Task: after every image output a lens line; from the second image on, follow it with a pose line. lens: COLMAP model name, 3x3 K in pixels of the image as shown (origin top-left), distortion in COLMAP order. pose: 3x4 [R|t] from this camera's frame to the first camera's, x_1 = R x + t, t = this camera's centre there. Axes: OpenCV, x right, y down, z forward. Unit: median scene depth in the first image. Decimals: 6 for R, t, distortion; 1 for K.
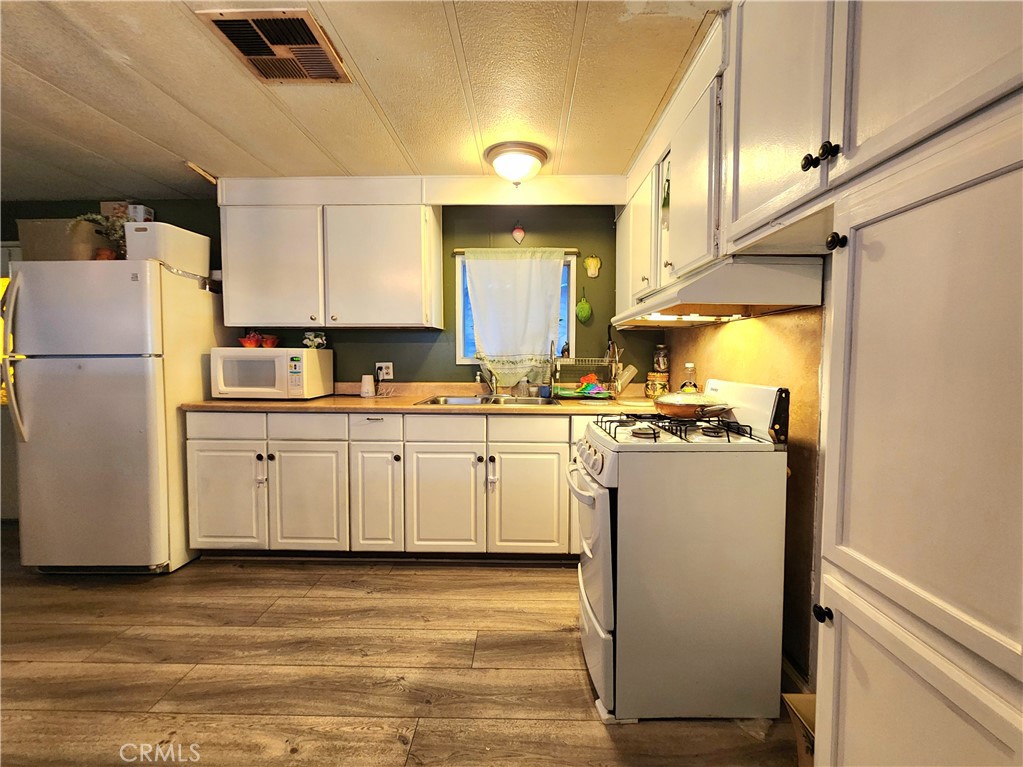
lens RADIAL K [[441.2, 0, 524.4], [0, 441.2, 377.5], [0, 0, 1]] dist [0.000604, -0.000213]
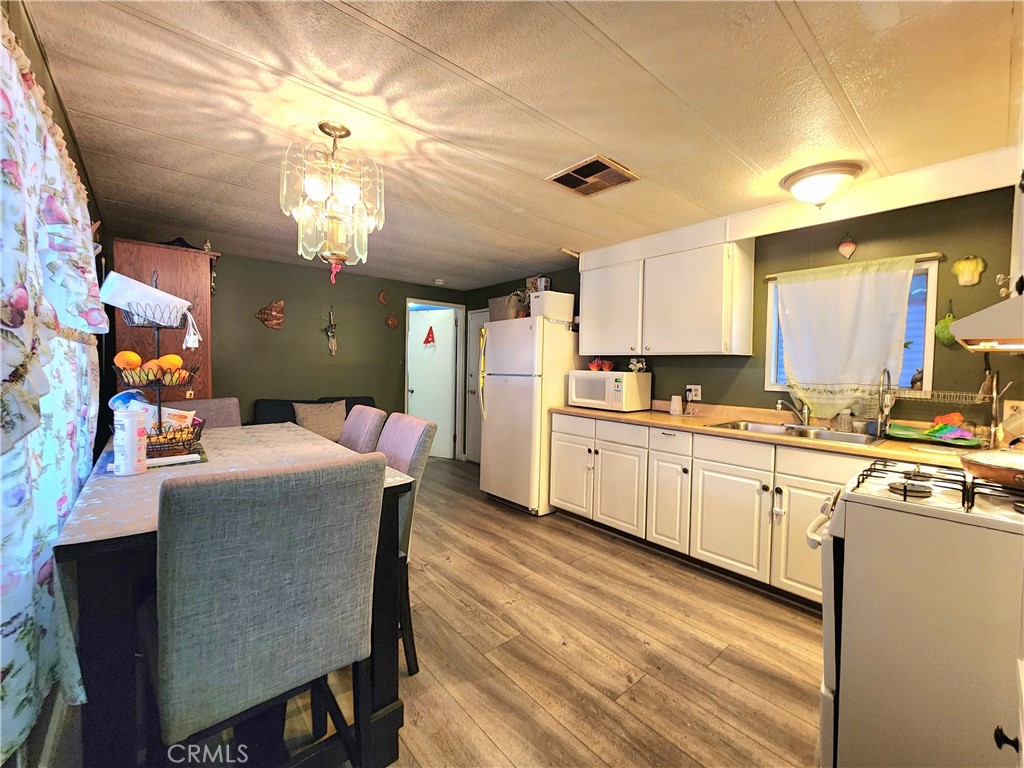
lens RADIAL K [[429.3, 0, 510.9], [0, 429.3, 376.3], [0, 0, 1]] dist [-0.001388, -0.000168]
pose [[0.660450, 0.029539, -0.750288, 0.239083], [-0.053584, 0.998532, -0.007855, -0.028741], [0.748955, 0.045391, 0.661064, -0.085386]]
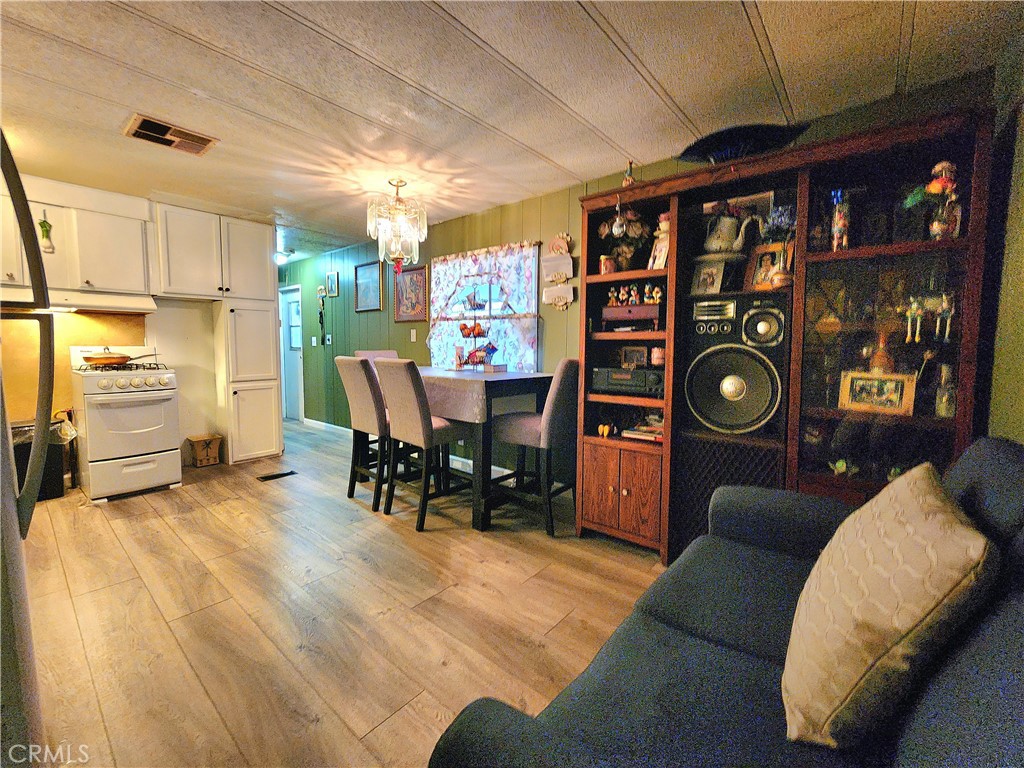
lens RADIAL K [[429.3, 0, 510.9], [0, 429.3, 376.3], [0, 0, 1]] dist [-0.001388, -0.000168]
pose [[-0.772028, -0.055067, 0.633199, -1.568827], [0.021790, 0.993361, 0.112956, -0.023464], [-0.635215, 0.101002, -0.765702, 0.938097]]
